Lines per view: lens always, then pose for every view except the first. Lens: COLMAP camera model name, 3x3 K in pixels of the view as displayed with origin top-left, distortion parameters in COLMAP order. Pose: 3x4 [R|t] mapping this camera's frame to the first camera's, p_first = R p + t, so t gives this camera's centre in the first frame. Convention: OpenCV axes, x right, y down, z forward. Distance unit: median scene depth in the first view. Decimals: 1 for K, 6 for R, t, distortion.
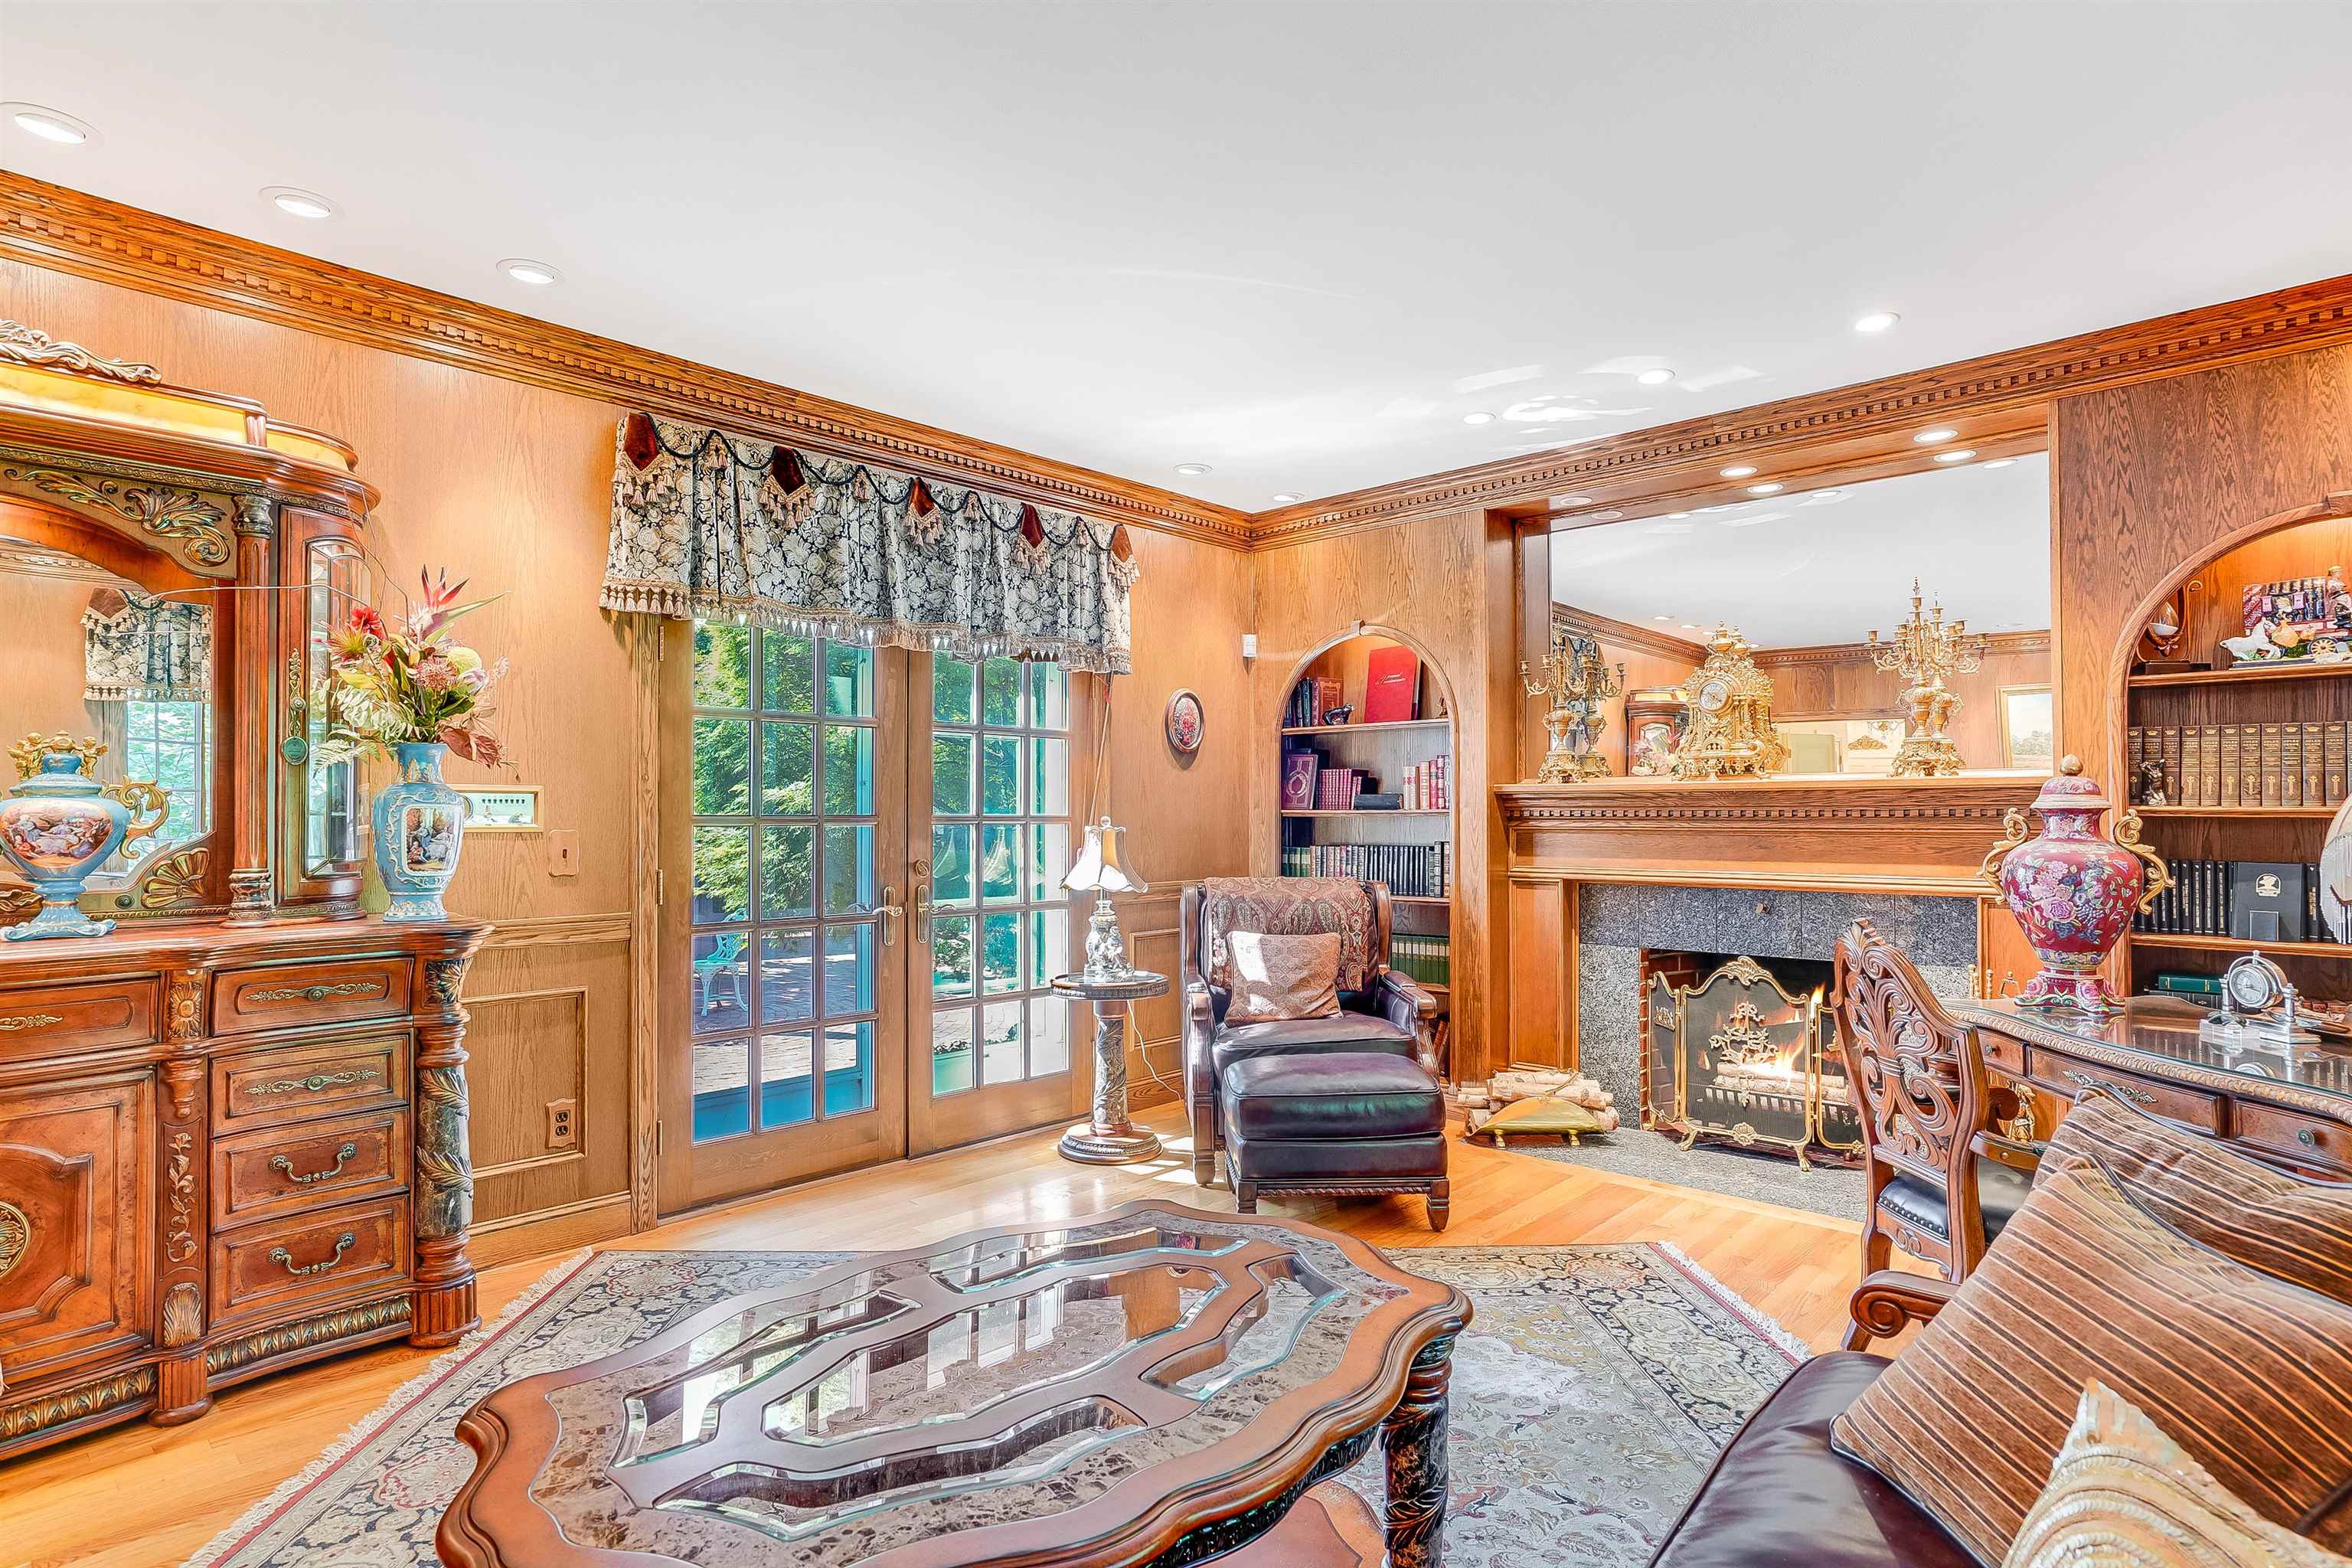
lens RADIAL K [[1218.8, 0, 1176.0], [0, 1218.8, 784.0], [0, 0, 1]] dist [-0.013112, -0.000040]
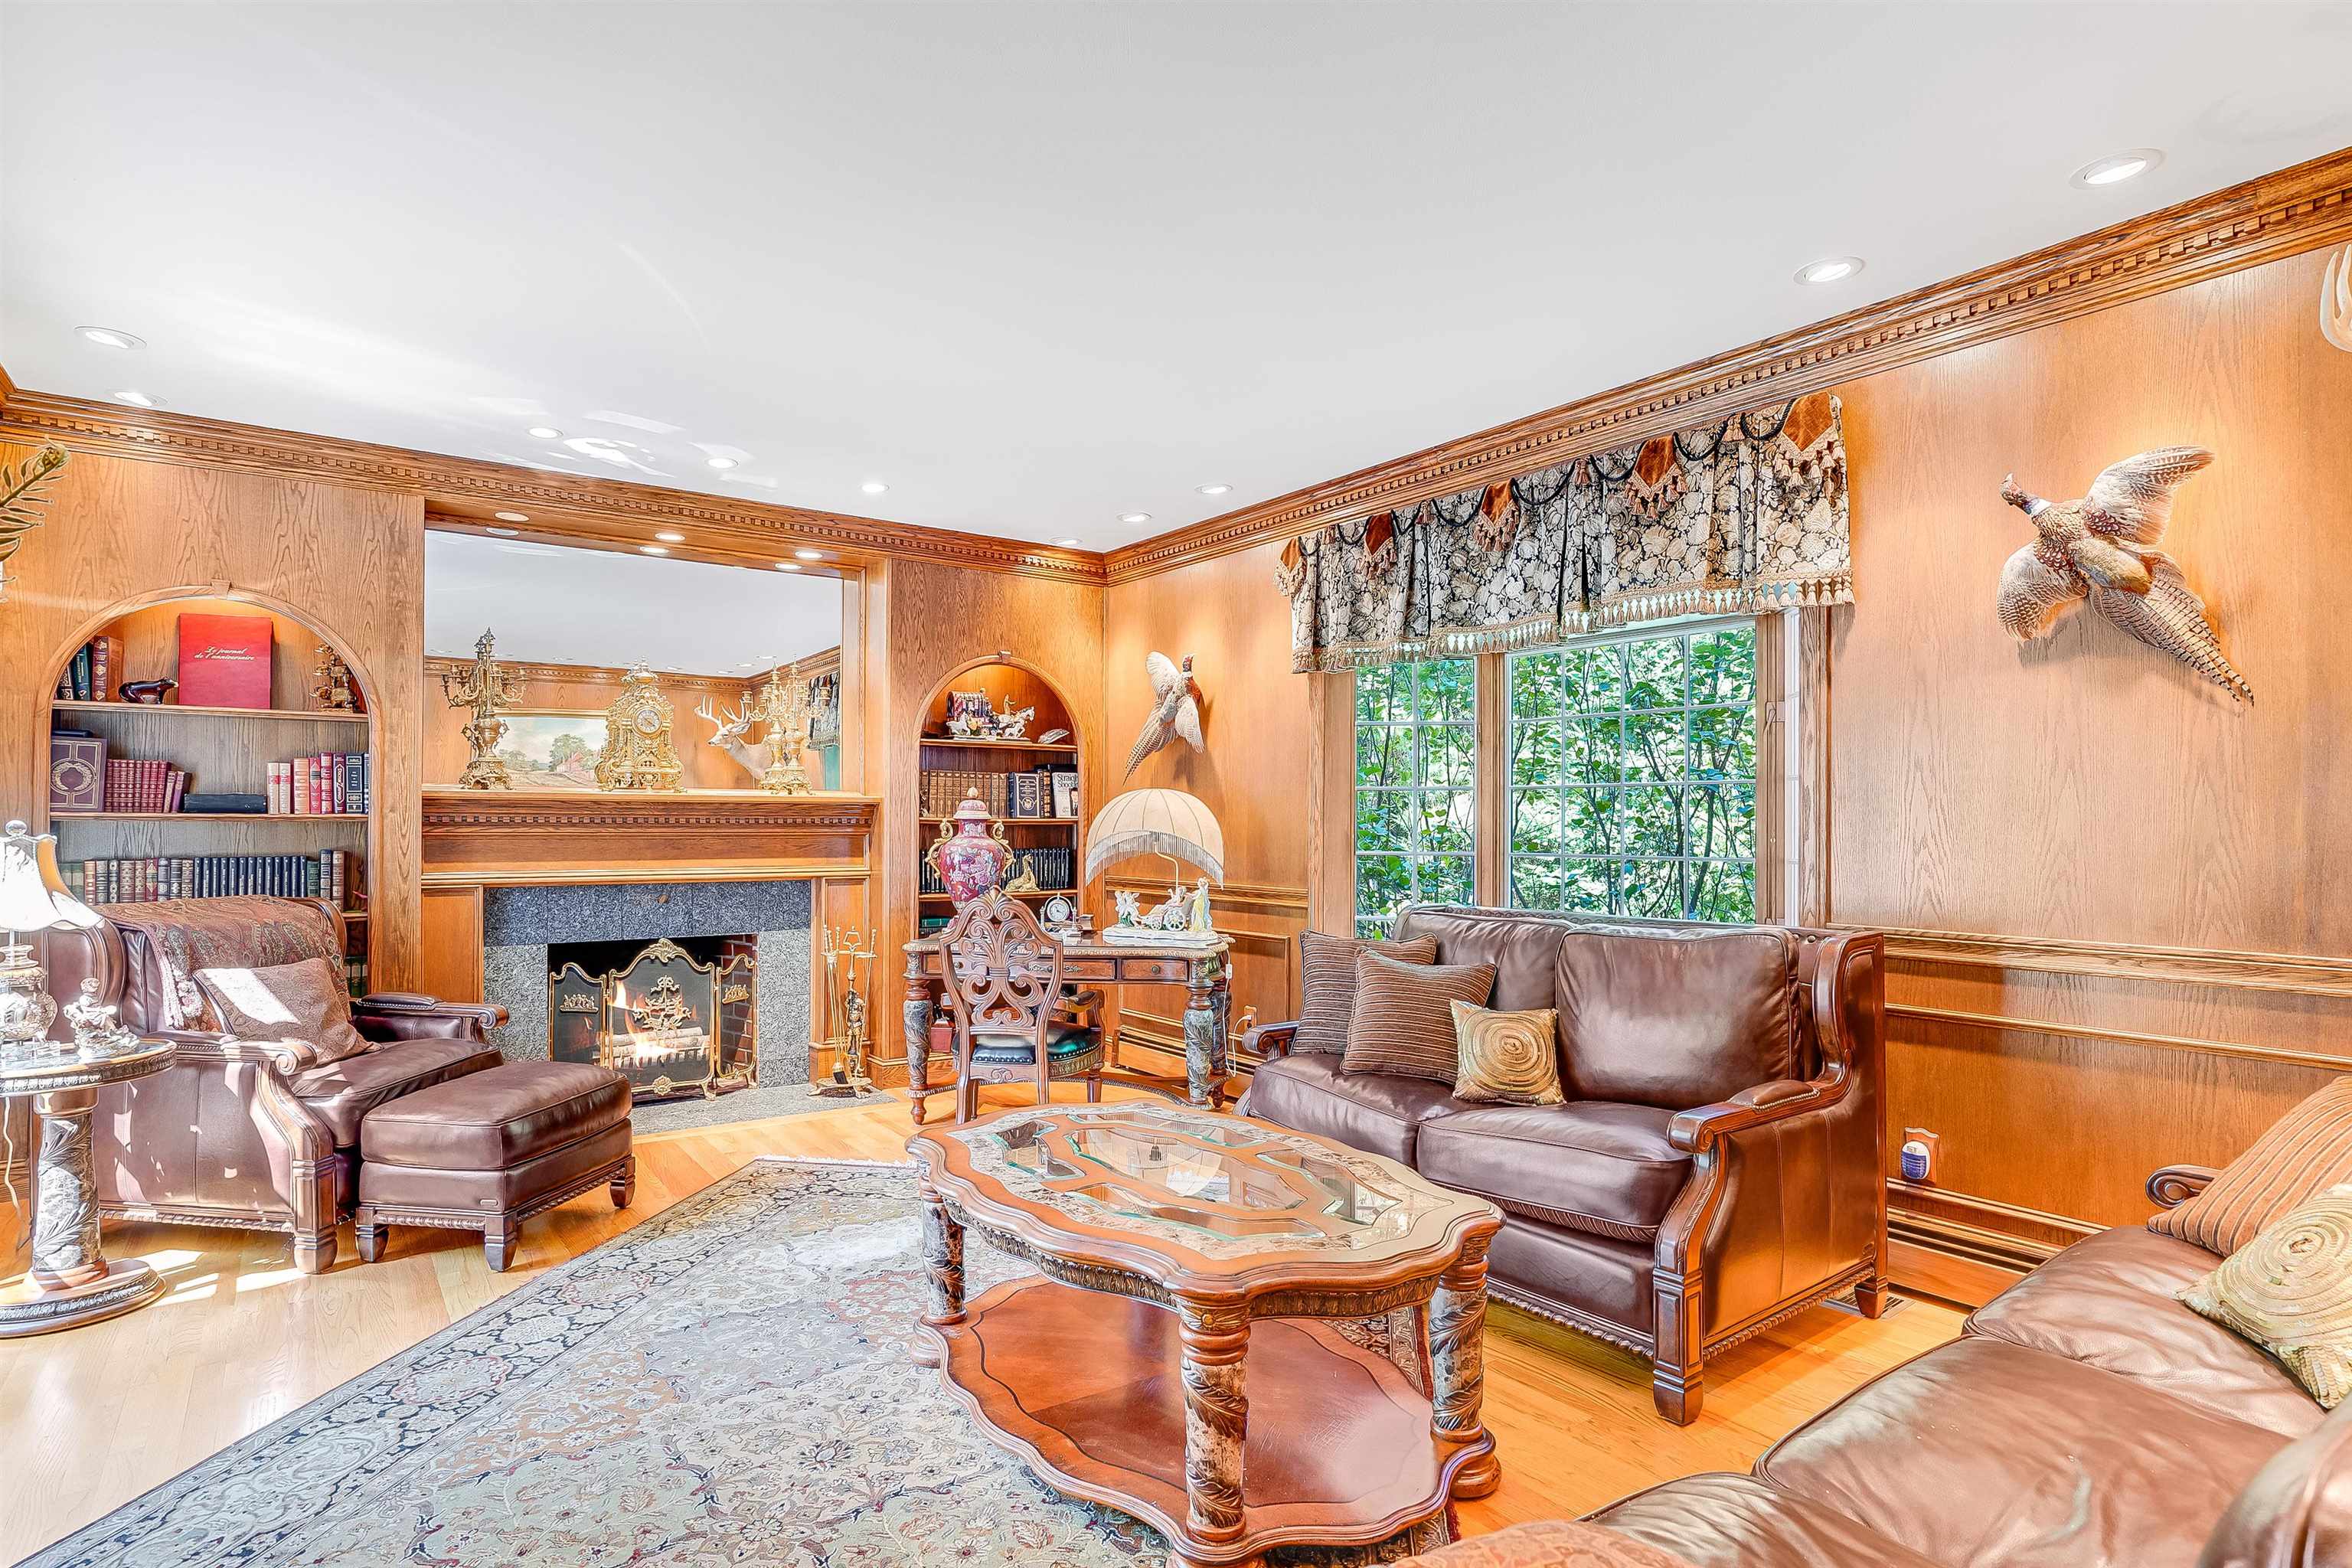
lens RADIAL K [[1218.8, 0, 1176.0], [0, 1218.8, 784.0], [0, 0, 1]] dist [-0.013112, -0.000040]
pose [[0.201206, 0.034095, 0.978955, -0.628648], [-0.027397, 0.999199, -0.029169, 0.009376], [-0.979166, -0.020951, 0.201979, 0.263964]]
